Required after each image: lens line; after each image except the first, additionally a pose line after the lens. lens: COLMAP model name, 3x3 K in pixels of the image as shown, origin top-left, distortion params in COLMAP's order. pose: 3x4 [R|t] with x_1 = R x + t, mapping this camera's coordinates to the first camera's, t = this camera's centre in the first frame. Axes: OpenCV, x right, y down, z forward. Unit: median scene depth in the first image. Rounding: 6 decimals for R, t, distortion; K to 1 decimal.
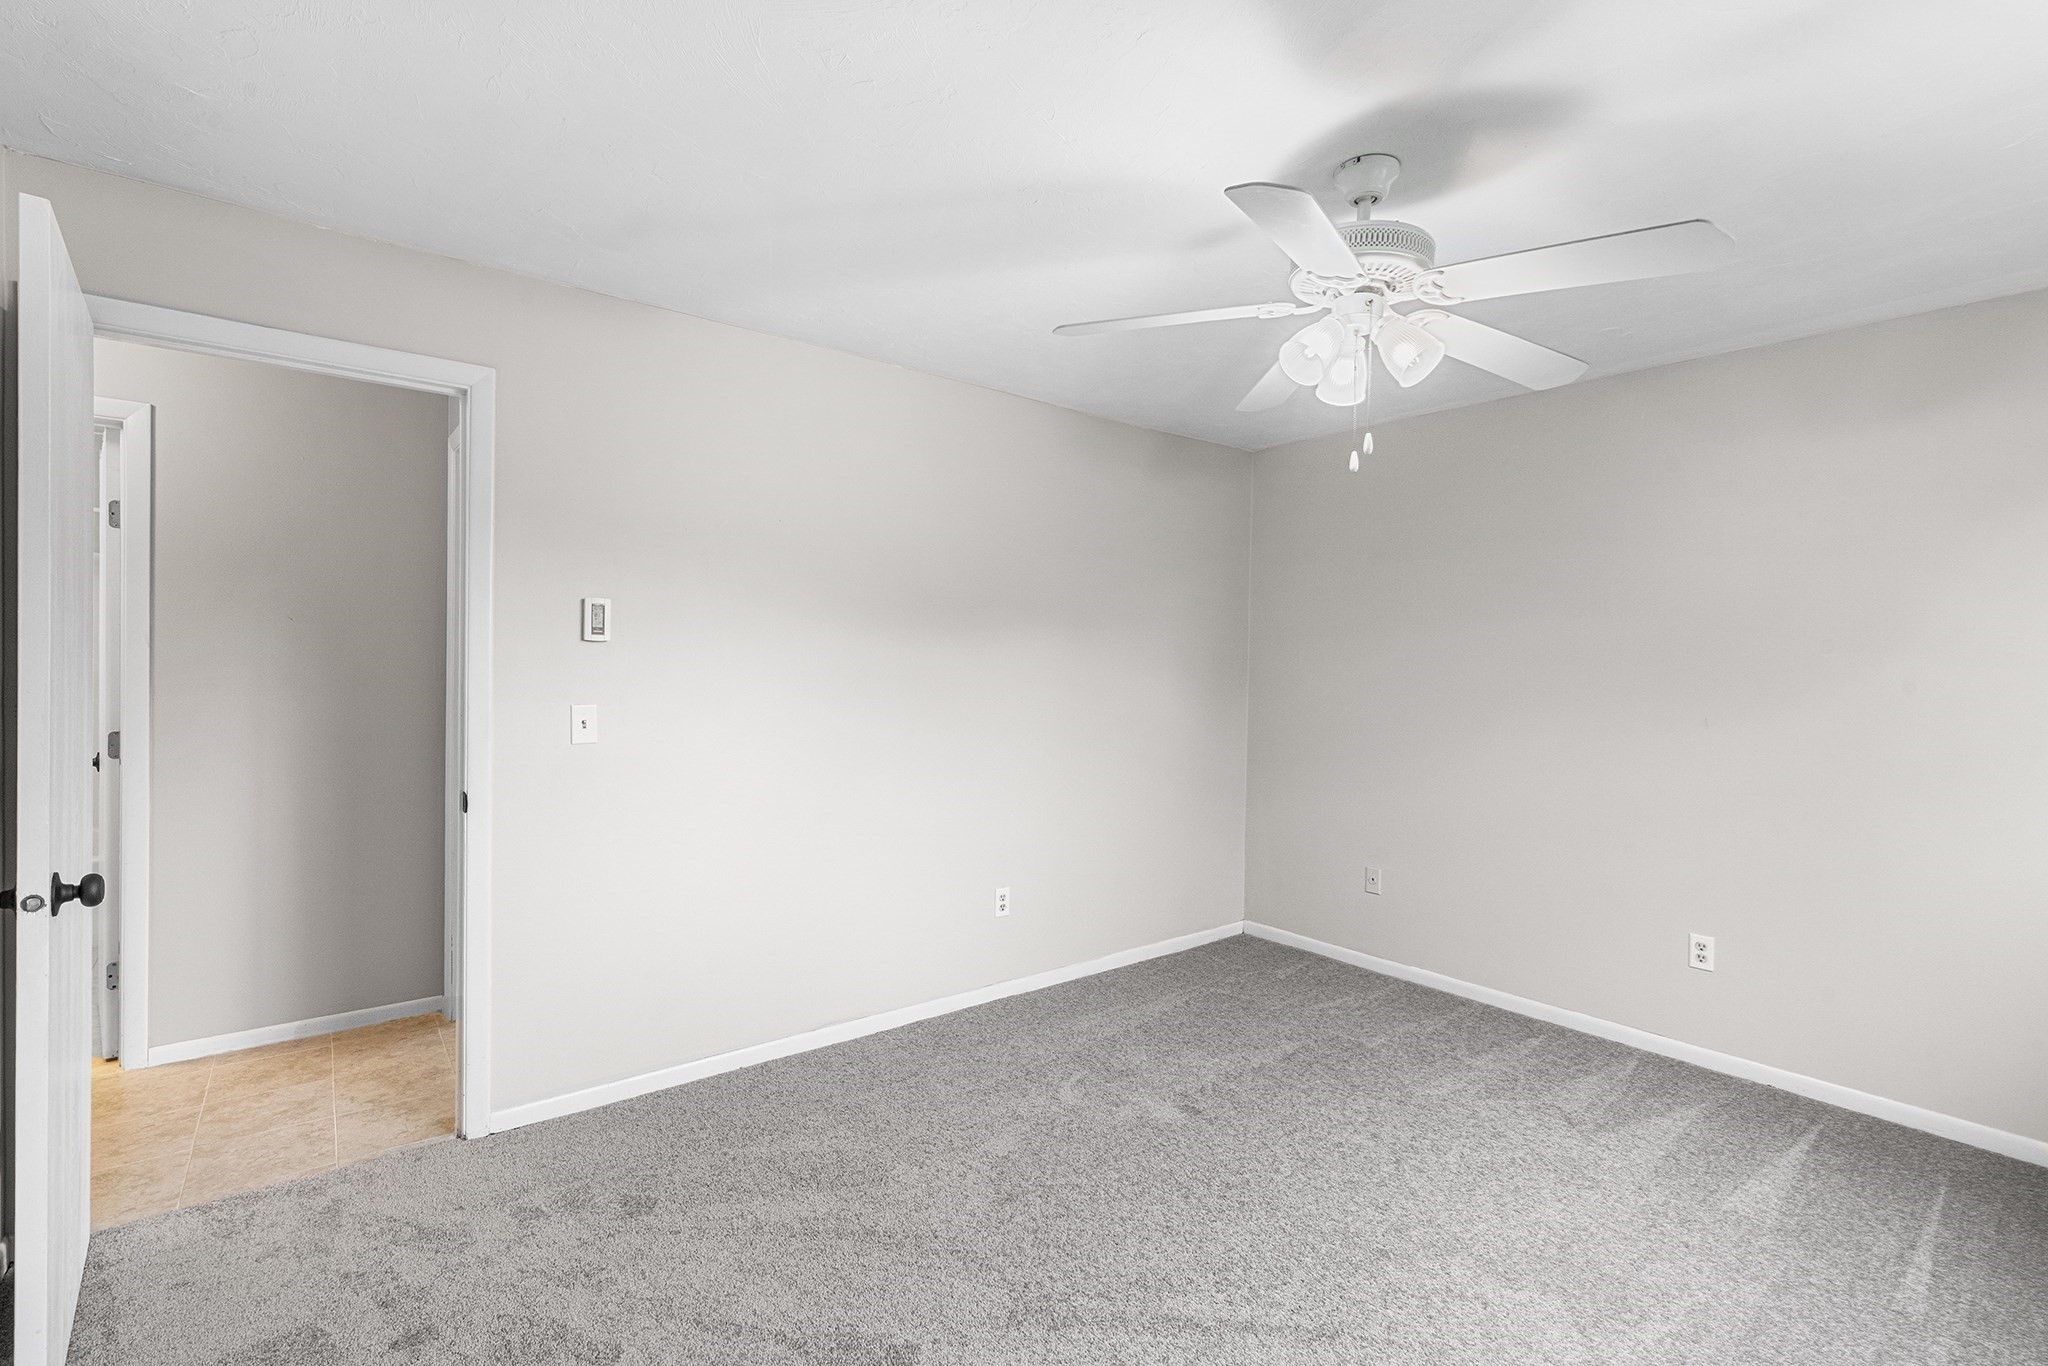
lens RADIAL K [[933.8, 0, 1030.3], [0, 933.8, 669.6], [0, 0, 1]] dist [-0.012037, 0.000867]
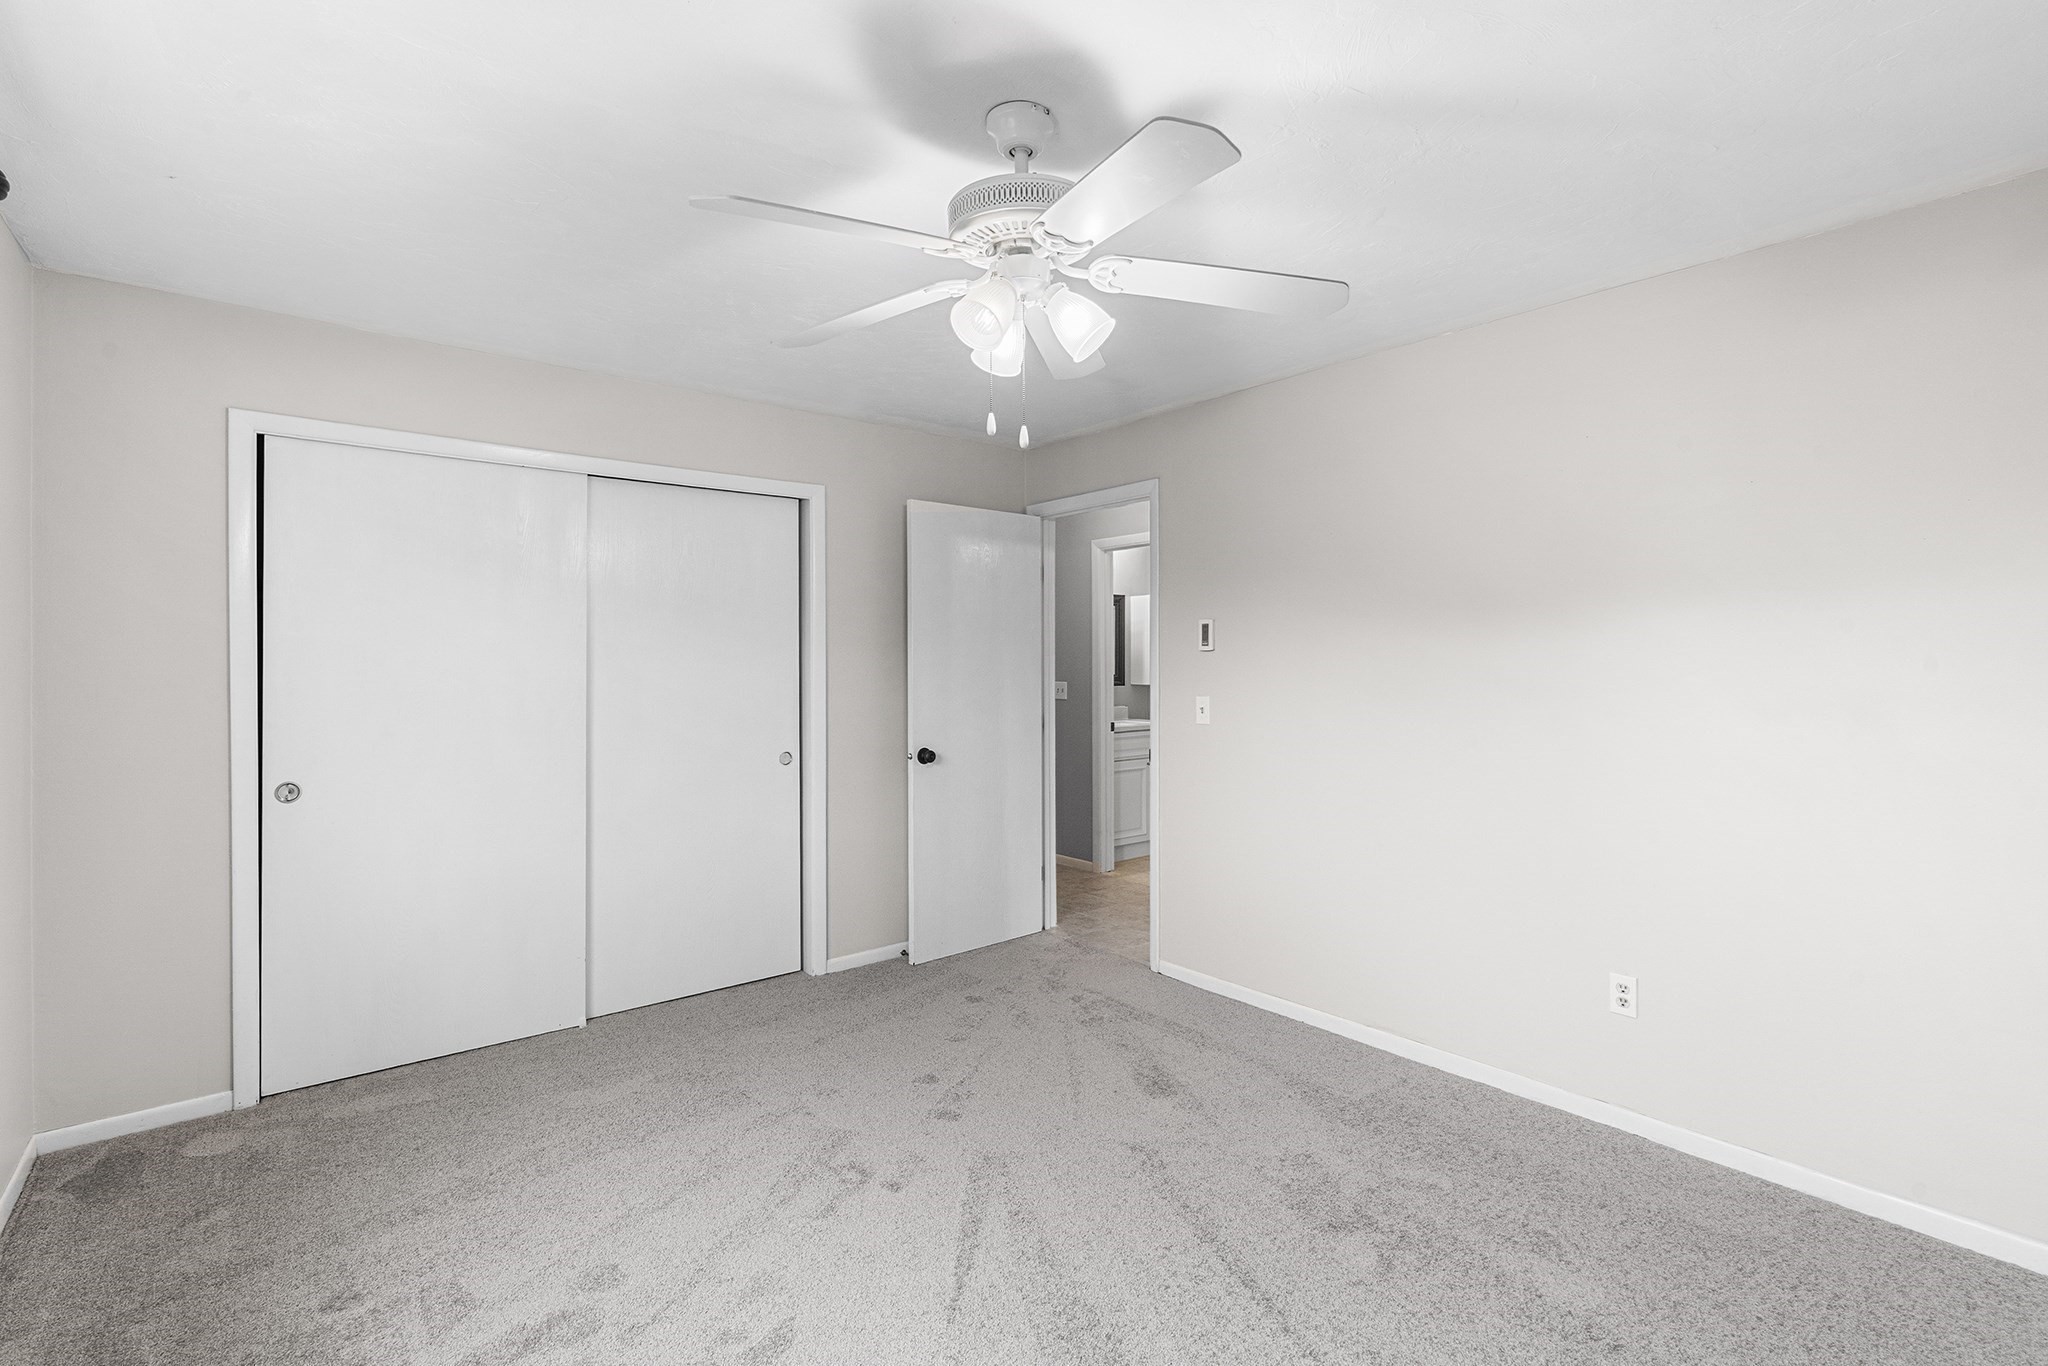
lens RADIAL K [[932.2, 0, 1033.4], [0, 932.2, 656.6], [0, 0, 1]] dist [-0.007569, 0.001013]
pose [[0.007261, -0.023167, -0.999705, 0.923298], [-0.005575, 0.999715, -0.023208, 0.011668], [0.999958, 0.005742, 0.007129, 0.730755]]
